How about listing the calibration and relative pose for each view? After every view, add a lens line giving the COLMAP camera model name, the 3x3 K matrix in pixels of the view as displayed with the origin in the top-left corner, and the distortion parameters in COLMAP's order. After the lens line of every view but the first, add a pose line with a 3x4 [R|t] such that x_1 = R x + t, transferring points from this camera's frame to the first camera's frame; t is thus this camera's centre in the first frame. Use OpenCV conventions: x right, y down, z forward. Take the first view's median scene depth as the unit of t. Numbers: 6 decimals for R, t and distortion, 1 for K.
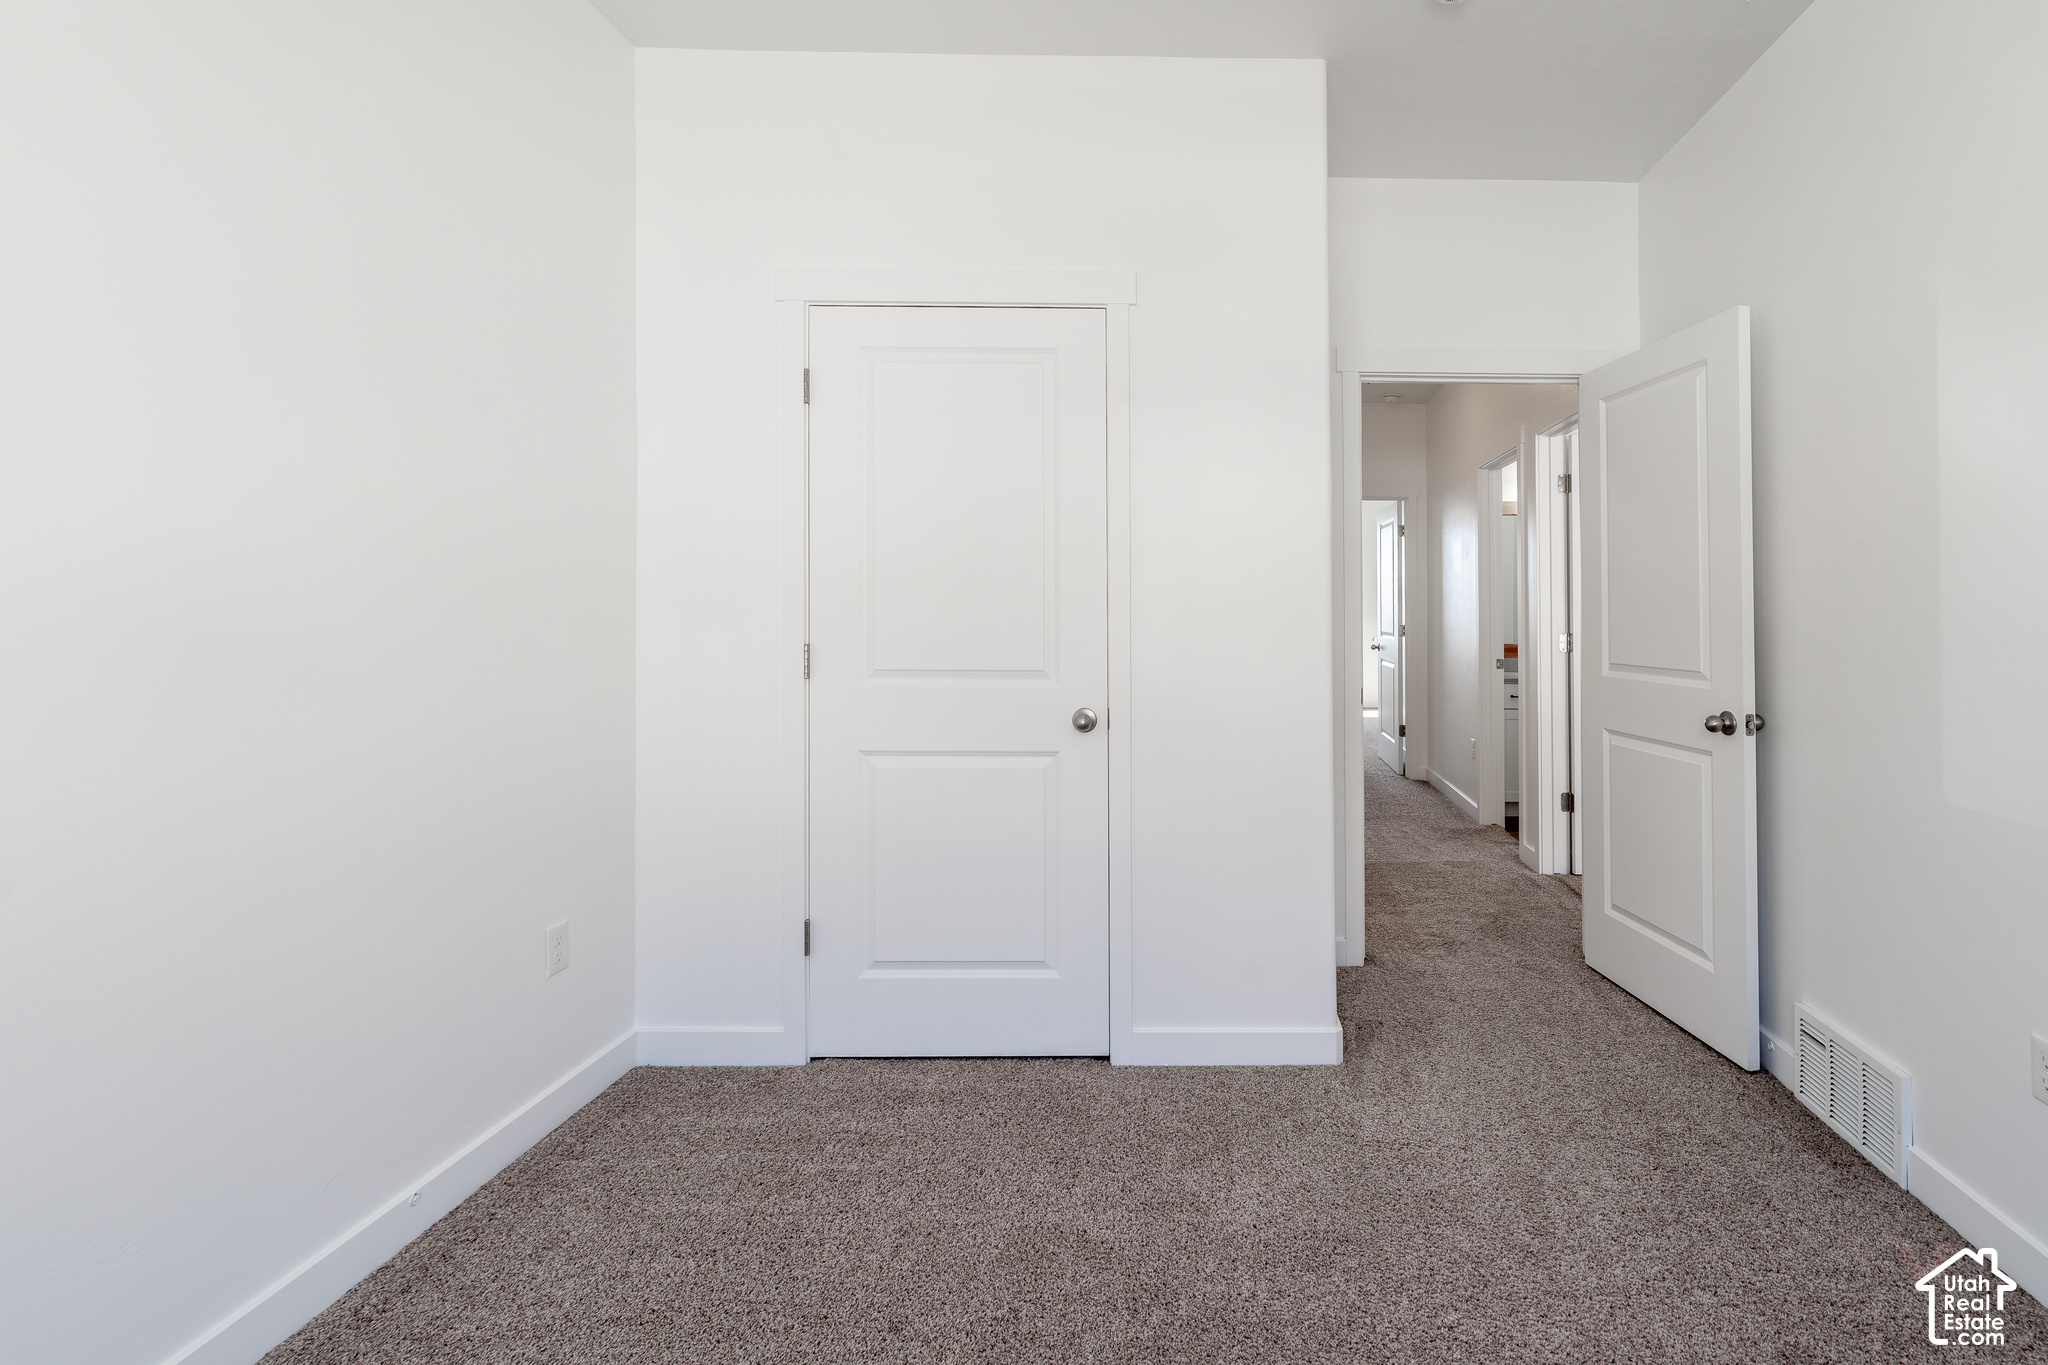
lens RADIAL K [[961.4, 0, 1028.4], [0, 961.4, 607.4], [0, 0, 1]] dist [-0.002870, -0.000326]
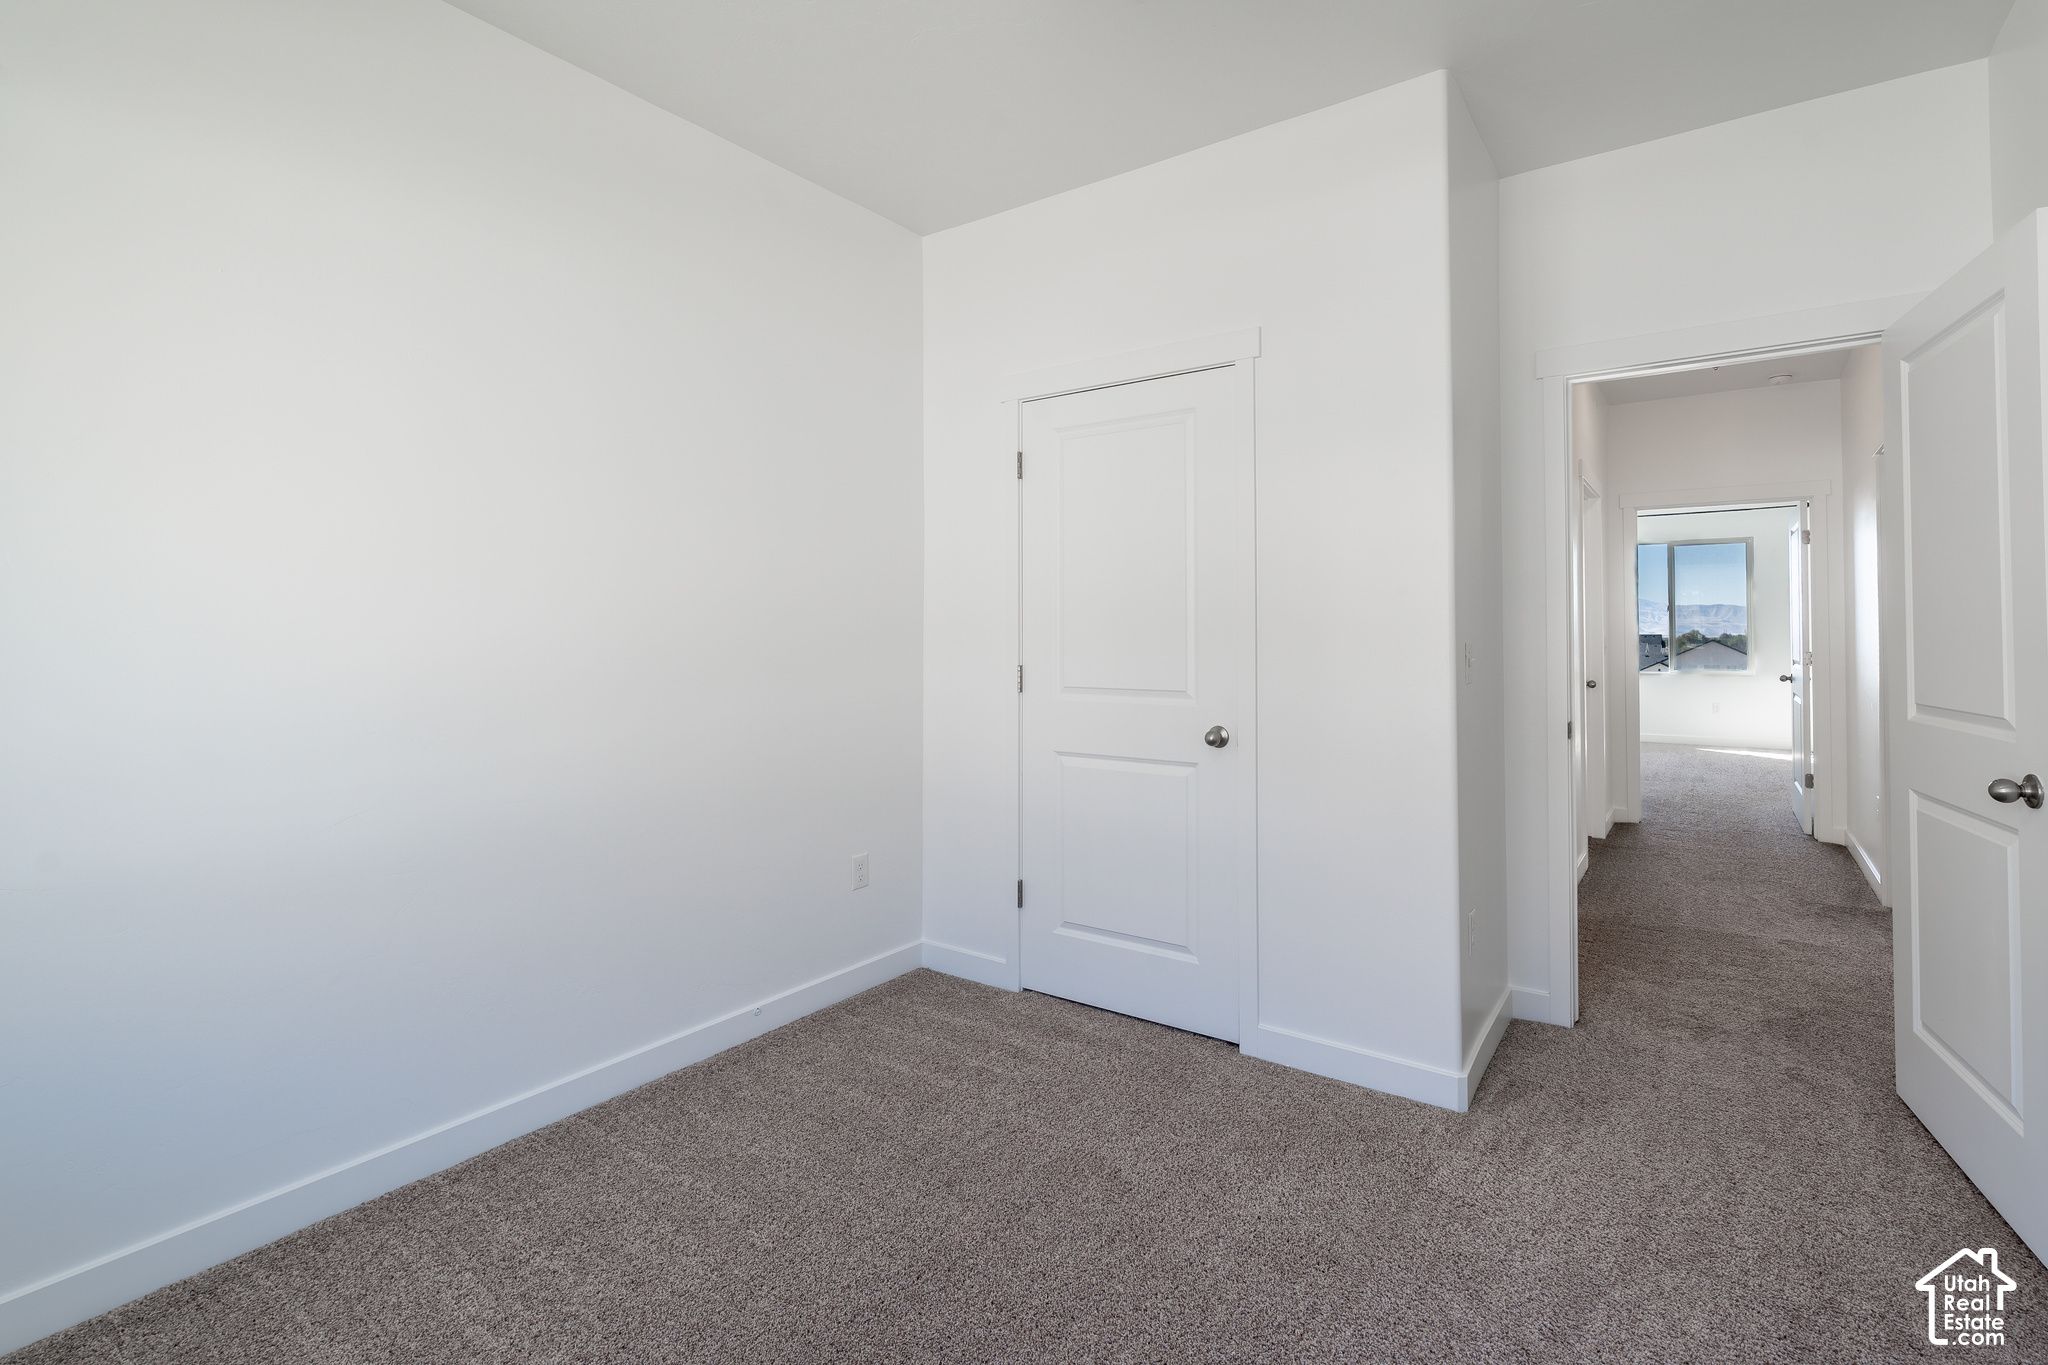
lens RADIAL K [[827.5, 0, 980.3], [0, 827.5, 628.6], [0, 0, 1]] dist [-0.001671, 0.000134]
pose [[0.836508, -0.011645, -0.547831, 0.348632], [0.007935, 0.999927, -0.009138, -0.001450], [0.547897, 0.003297, 0.836539, 0.044909]]
